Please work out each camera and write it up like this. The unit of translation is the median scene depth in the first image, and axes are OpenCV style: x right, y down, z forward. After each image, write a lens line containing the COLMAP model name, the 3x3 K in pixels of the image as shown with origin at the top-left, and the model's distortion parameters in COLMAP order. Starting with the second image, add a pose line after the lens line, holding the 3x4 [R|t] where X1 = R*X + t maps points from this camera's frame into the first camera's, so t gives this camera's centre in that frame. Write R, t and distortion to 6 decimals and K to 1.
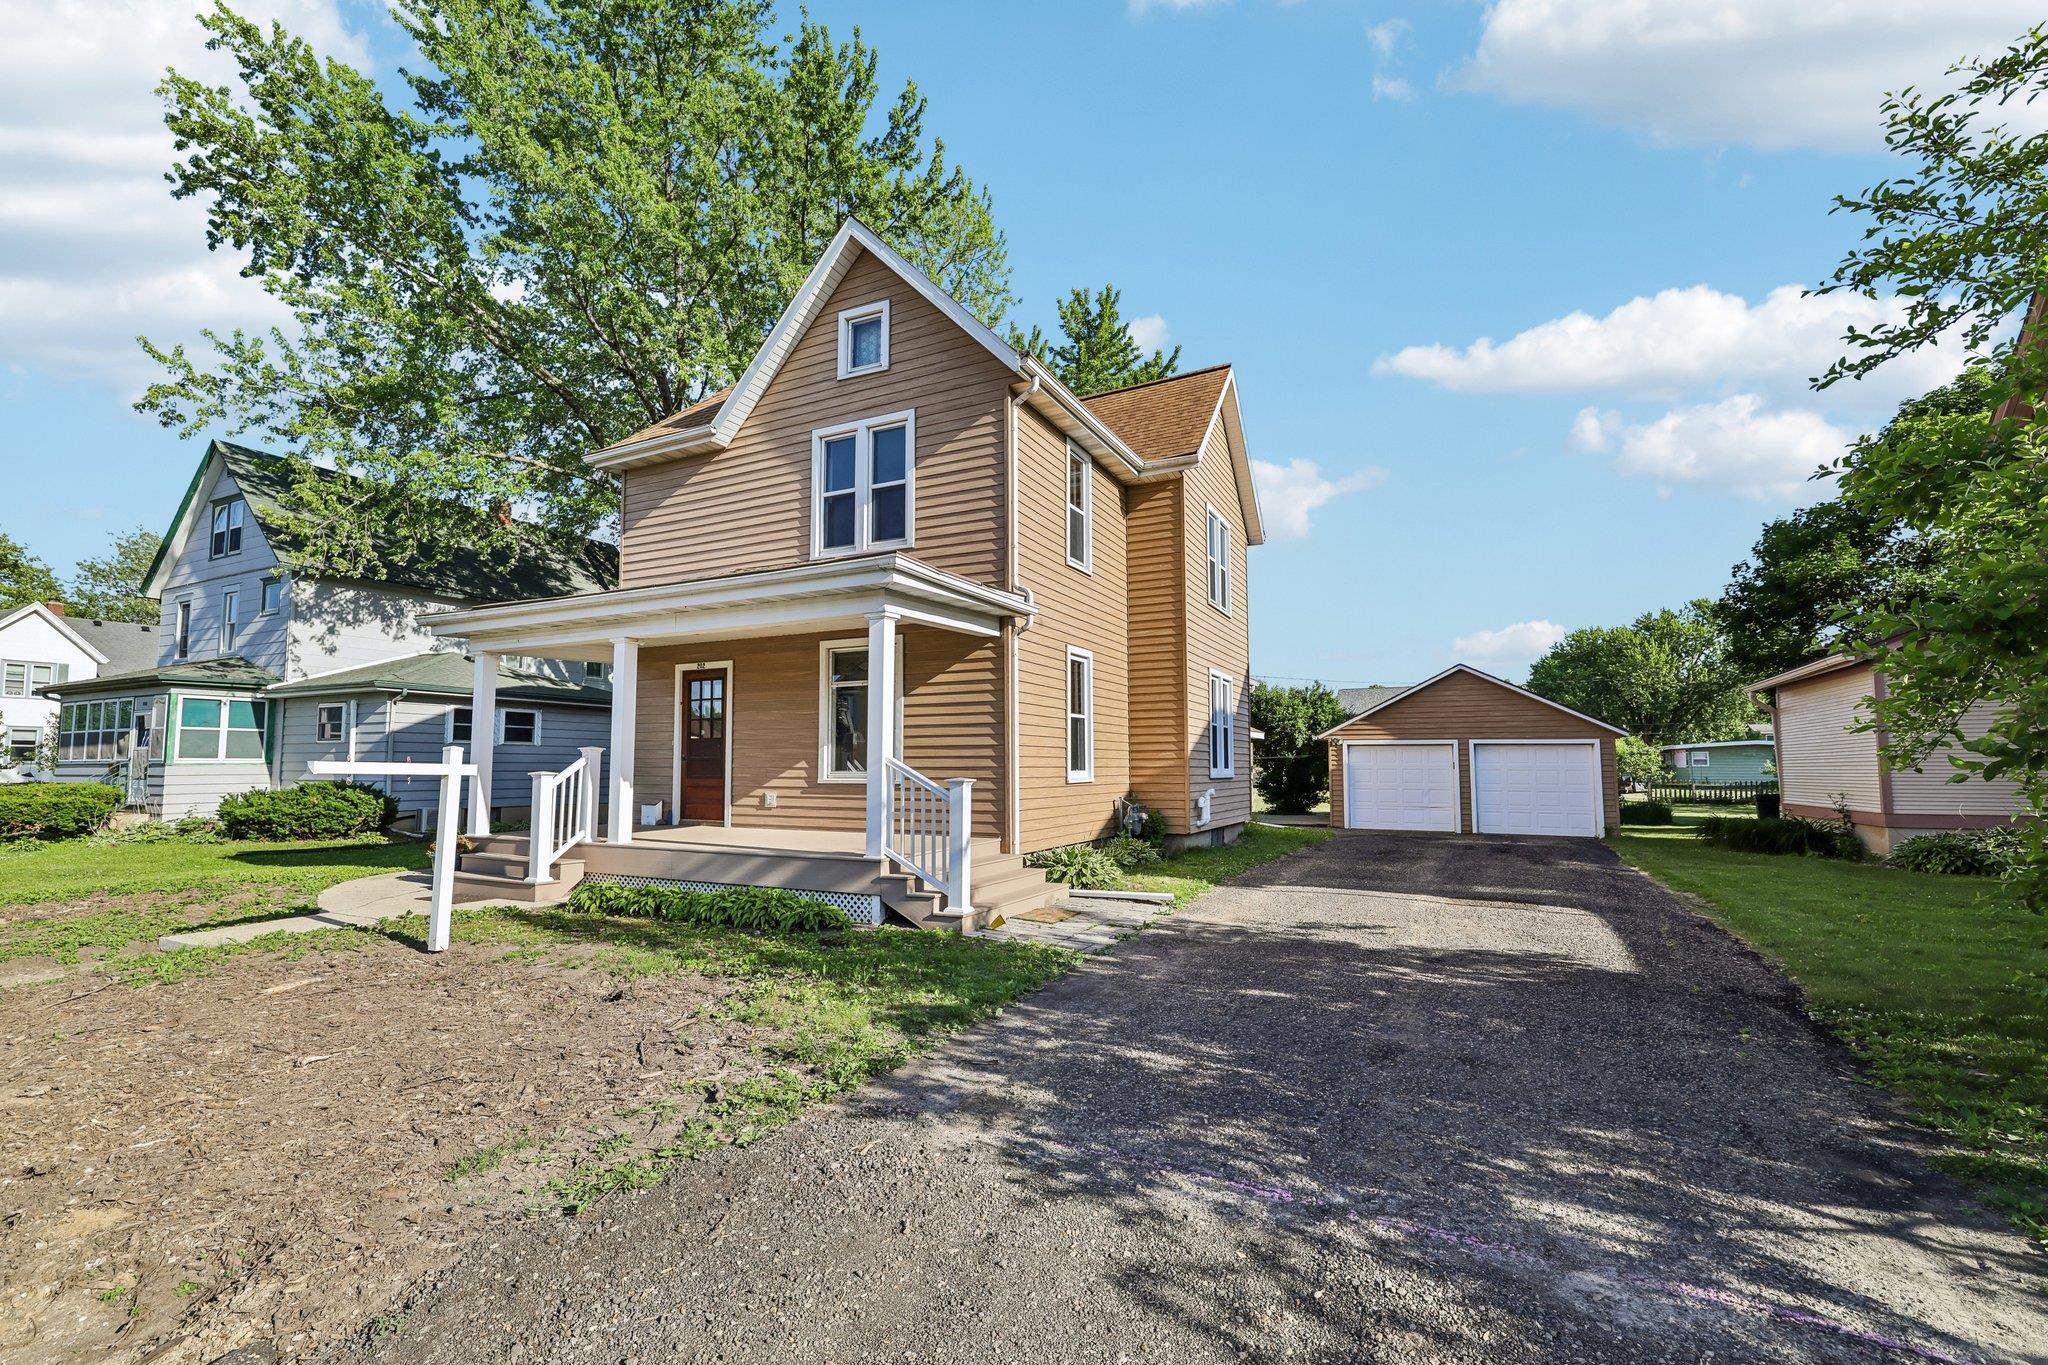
lens RADIAL K [[884.6, 0, 1010.5], [0, 884.6, 710.7], [0, 0, 1]] dist [-0.012694, 0.001350]
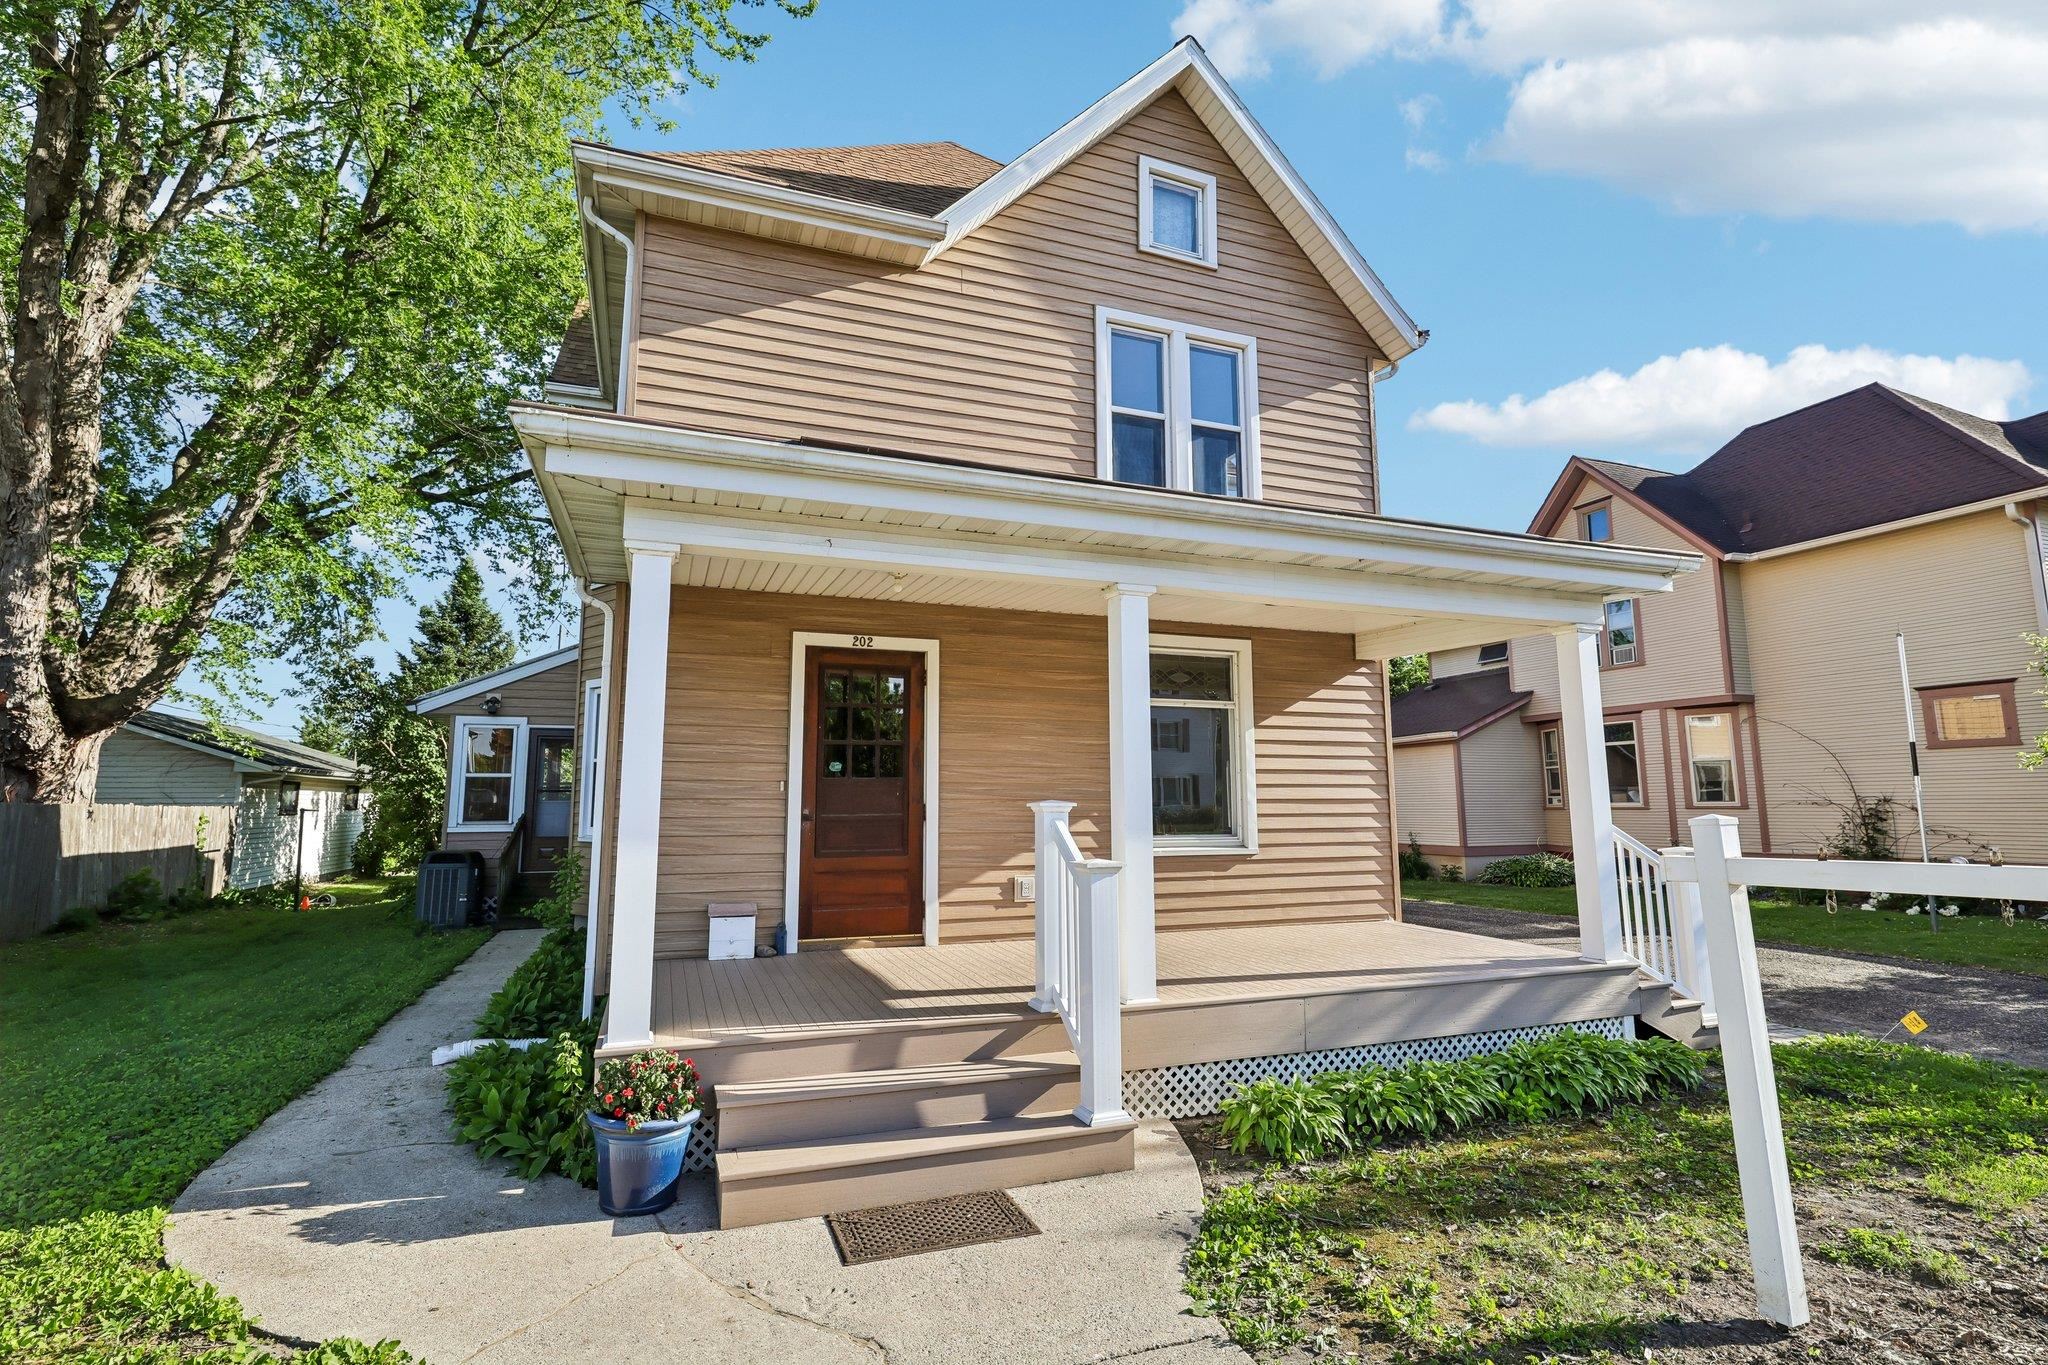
lens RADIAL K [[971.4, 0, 1024.6], [0, 971.4, 670.9], [0, 0, 1]] dist [-0.014437, -0.000119]
pose [[0.672283, 0.098055, 0.733772, -0.756949], [-0.047083, 0.994846, -0.089805, 0.015713], [-0.738796, 0.025826, 0.673434, 0.569289]]
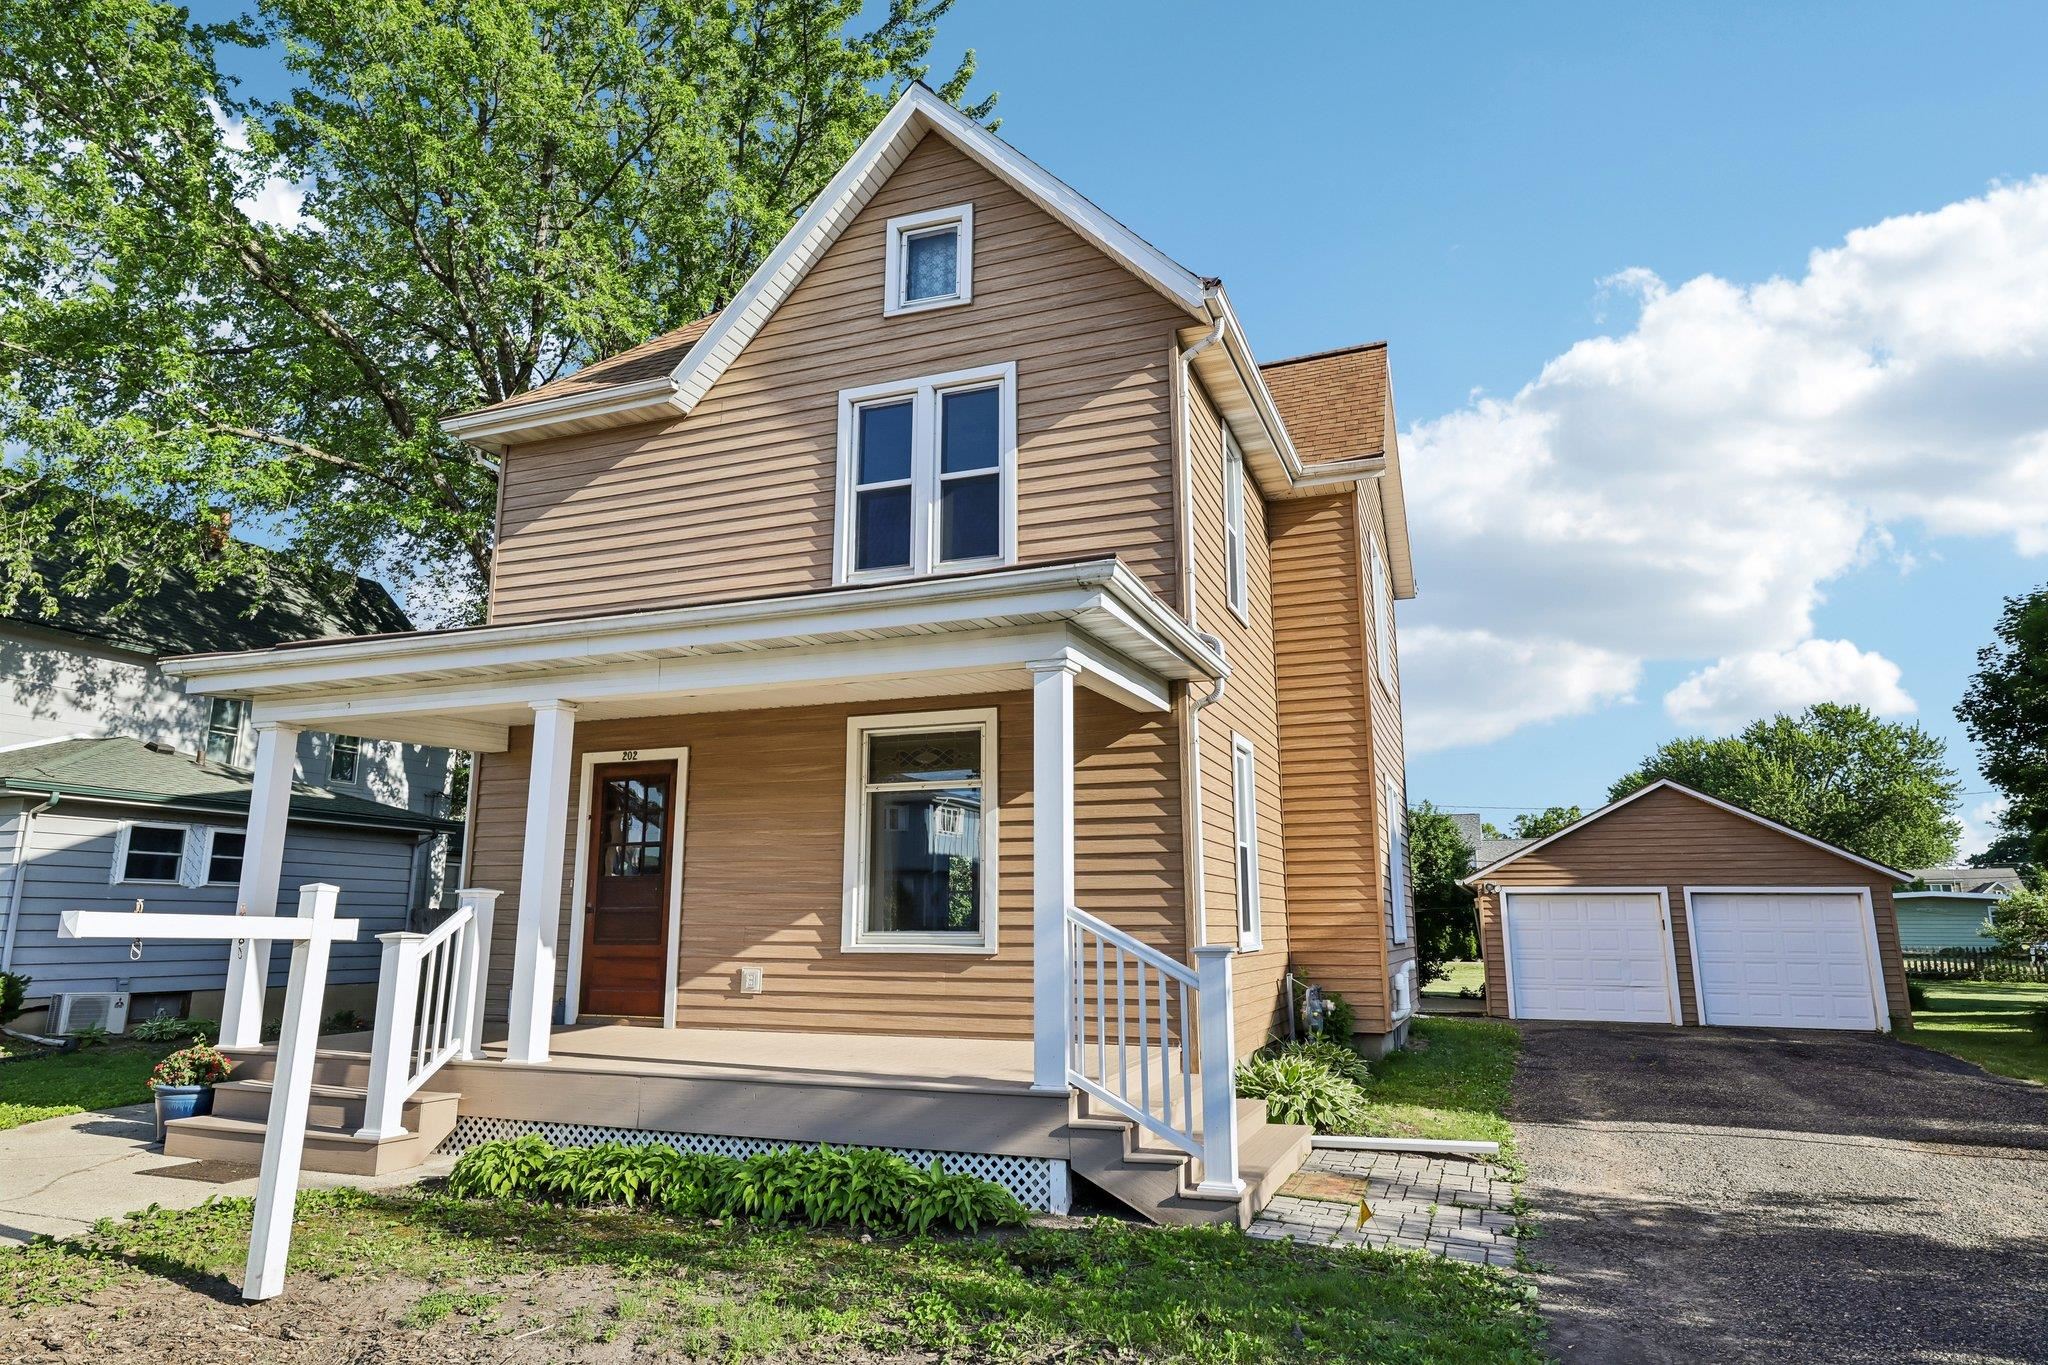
lens RADIAL K [[1226.9, 0, 1011.1], [0, 1226.9, 668.8], [0, 0, 1]] dist [-0.008950, -0.000826]
pose [[0.994856, 0.022554, 0.098757, -0.184167], [-0.008223, 0.989662, -0.143183, 0.009553], [-0.100966, 0.141634, 0.984757, 0.138036]]
